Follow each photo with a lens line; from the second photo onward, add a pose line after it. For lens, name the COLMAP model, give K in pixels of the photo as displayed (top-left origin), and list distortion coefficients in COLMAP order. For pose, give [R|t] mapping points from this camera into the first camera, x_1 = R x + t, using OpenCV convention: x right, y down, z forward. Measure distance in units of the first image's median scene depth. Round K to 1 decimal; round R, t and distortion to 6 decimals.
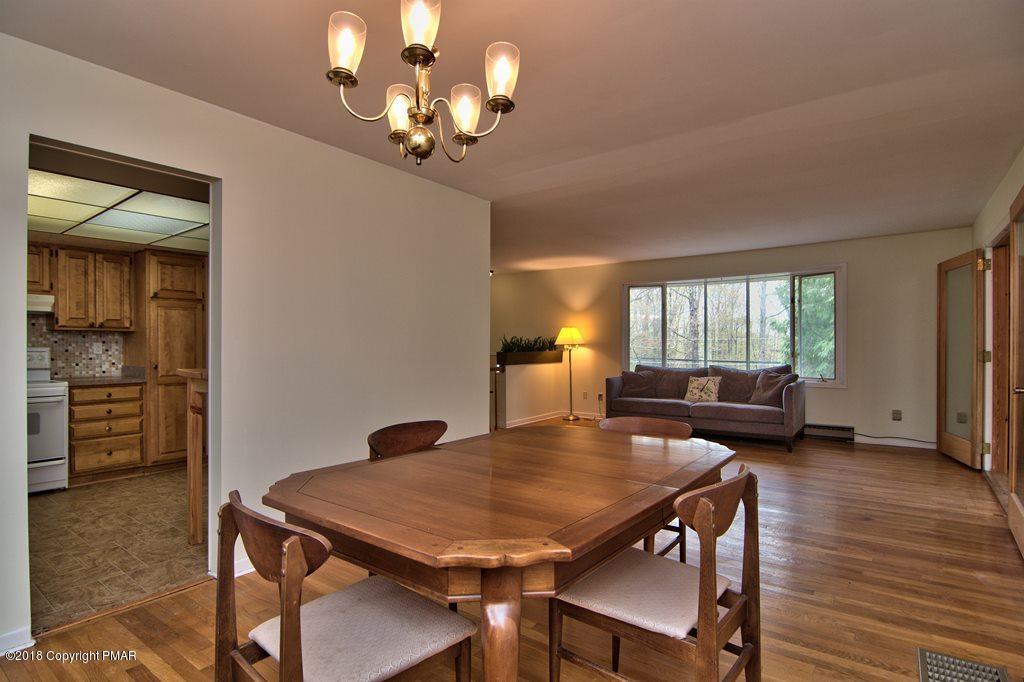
lens RADIAL K [[517.3, 0, 504.1], [0, 517.3, 347.5], [0, 0, 1]] dist [-0.003388, -0.011350]
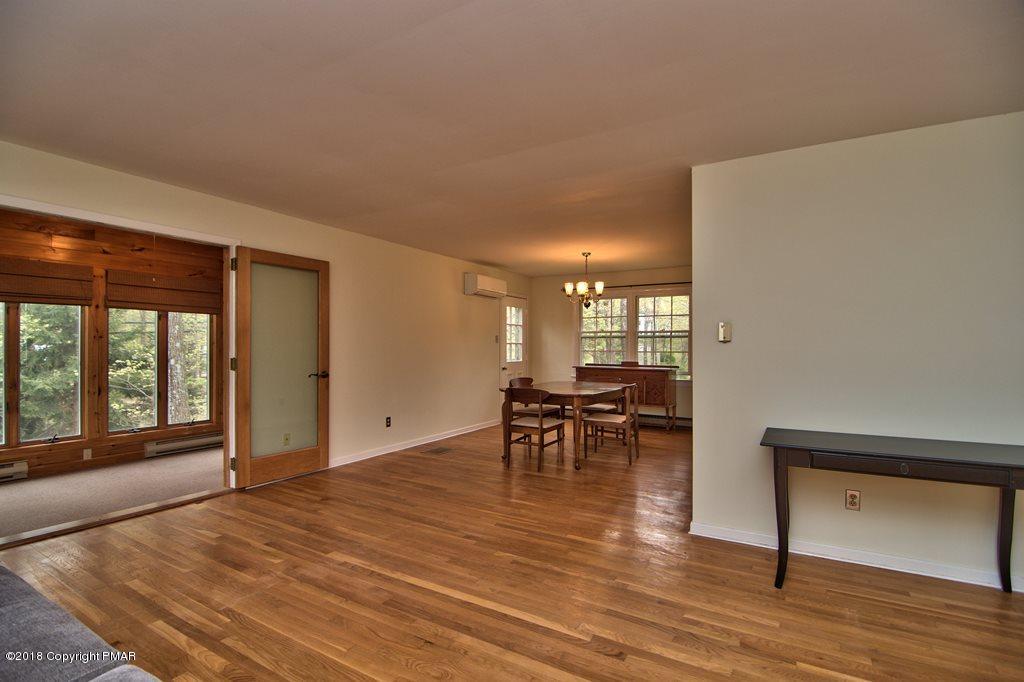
lens RADIAL K [[487.5, 0, 507.8], [0, 487.5, 346.7], [0, 0, 1]] dist [-0.012776, -0.005893]
pose [[-0.993617, 0.003751, -0.112744, 0.218099], [0.002943, 0.999969, 0.007337, -0.010352], [0.112768, 0.006959, -0.993597, 1.120412]]
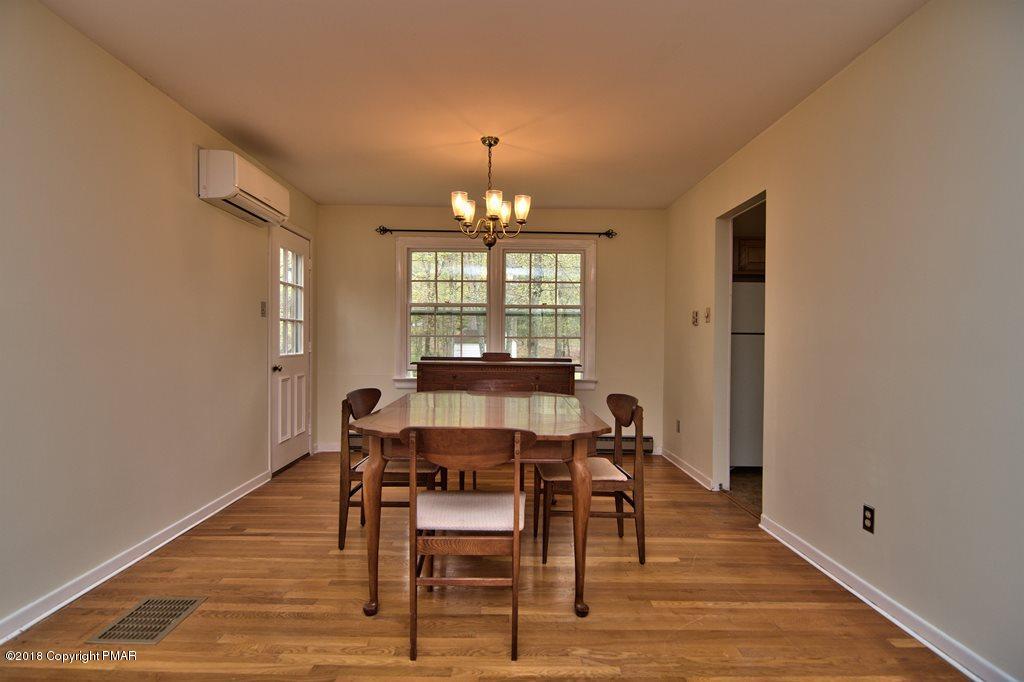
lens RADIAL K [[517.3, 0, 510.9], [0, 517.3, 346.9], [0, 0, 1]] dist [-0.003388, -0.011350]
pose [[-0.783618, 0.007267, -0.621200, 0.262438], [-0.007109, 0.999761, 0.020663, 0.009455], [0.621202, 0.020608, -0.783380, 0.626188]]
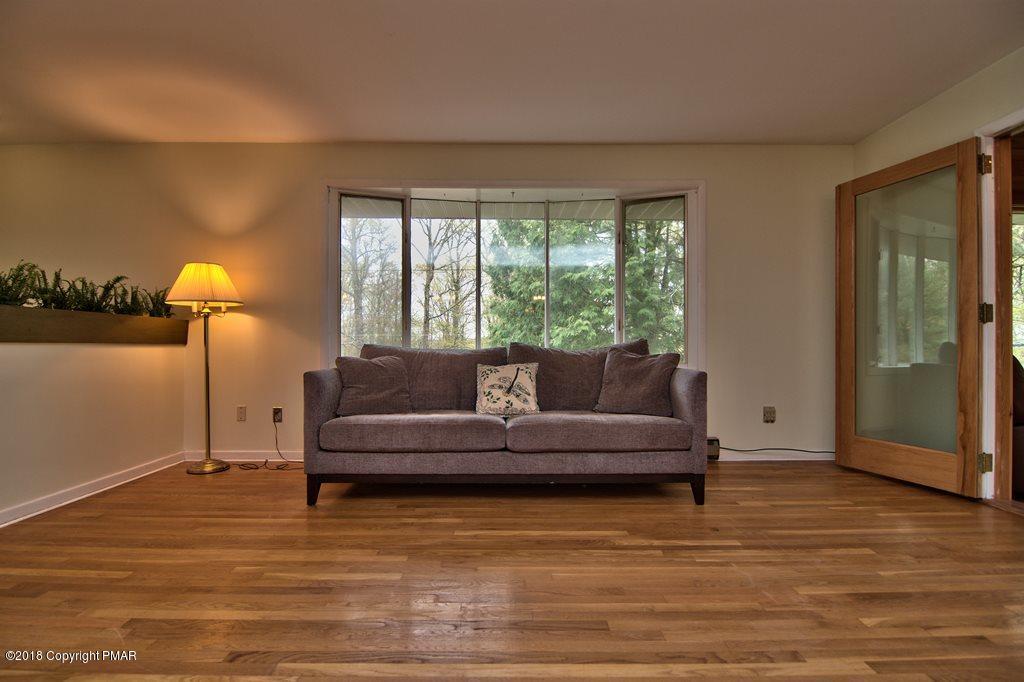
lens RADIAL K [[517.3, 0, 511.8], [0, 517.3, 349.8], [0, 0, 1]] dist [-0.003388, -0.011350]
pose [[0.792150, 0.005667, 0.610301, 0.079312], [-0.000777, 0.999965, -0.008277, 0.046523], [-0.610326, 0.006082, 0.792127, 0.595082]]
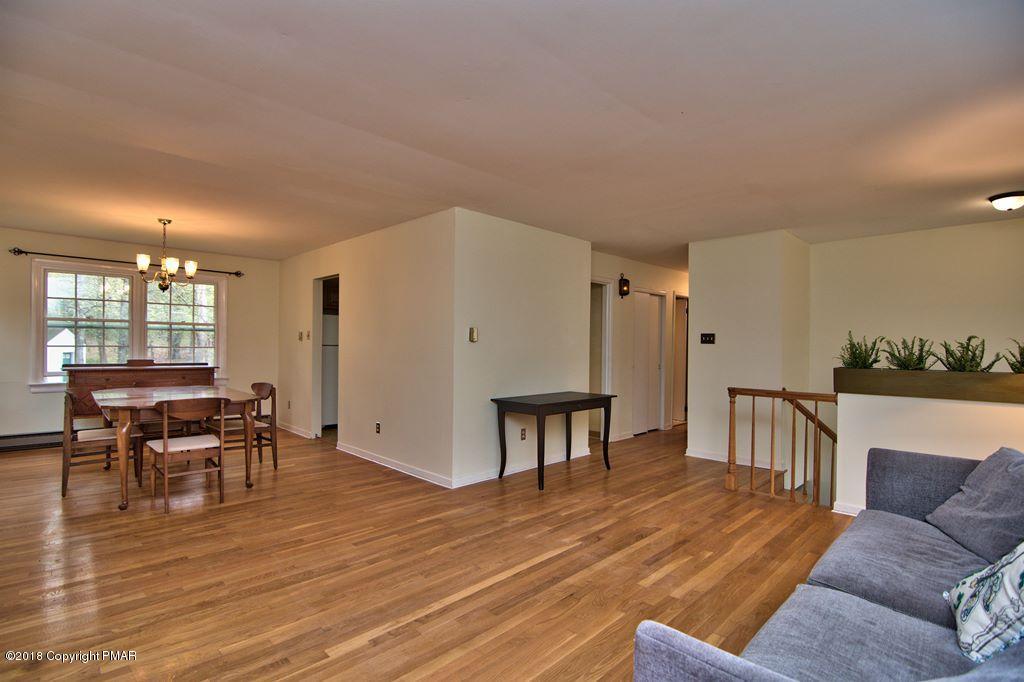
lens RADIAL K [[487.5, 0, 504.3], [0, 487.5, 347.3], [0, 0, 1]] dist [-0.012776, -0.005893]
pose [[-0.146521, 0.010575, -0.989151, 0.595869], [-0.017602, 0.999757, 0.013296, -0.012531], [0.989051, 0.019359, -0.146299, 0.816540]]
